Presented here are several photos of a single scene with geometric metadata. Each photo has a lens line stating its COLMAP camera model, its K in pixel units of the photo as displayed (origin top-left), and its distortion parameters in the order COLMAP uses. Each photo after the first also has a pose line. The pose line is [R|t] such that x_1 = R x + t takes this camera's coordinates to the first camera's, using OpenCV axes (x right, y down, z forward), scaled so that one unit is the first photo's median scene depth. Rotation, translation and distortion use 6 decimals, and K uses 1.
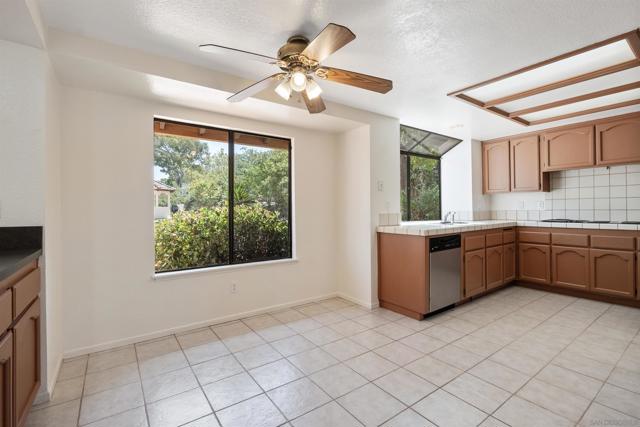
lens RADIAL K [[291.9, 0, 322.5], [0, 291.9, 213.1], [0, 0, 1]] dist [-0.003001, -0.000045]
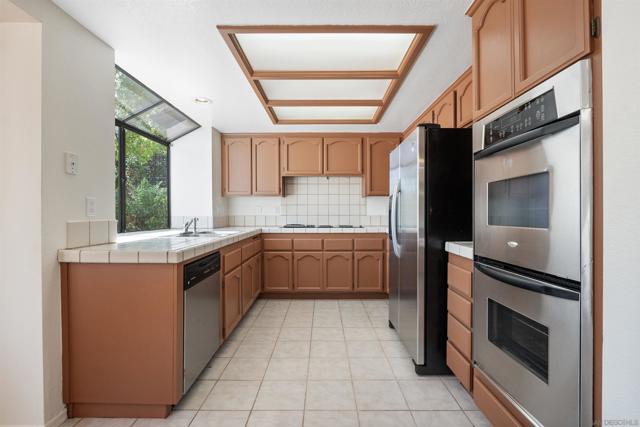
lens RADIAL K [[291.9, 0, 322.5], [0, 291.9, 213.1], [0, 0, 1]] dist [-0.003001, -0.000045]
pose [[0.587540, 0.006047, 0.809172, 0.049142], [0.008380, 0.999873, -0.013556, -0.004091], [-0.809151, 0.014746, 0.587415, 0.343461]]
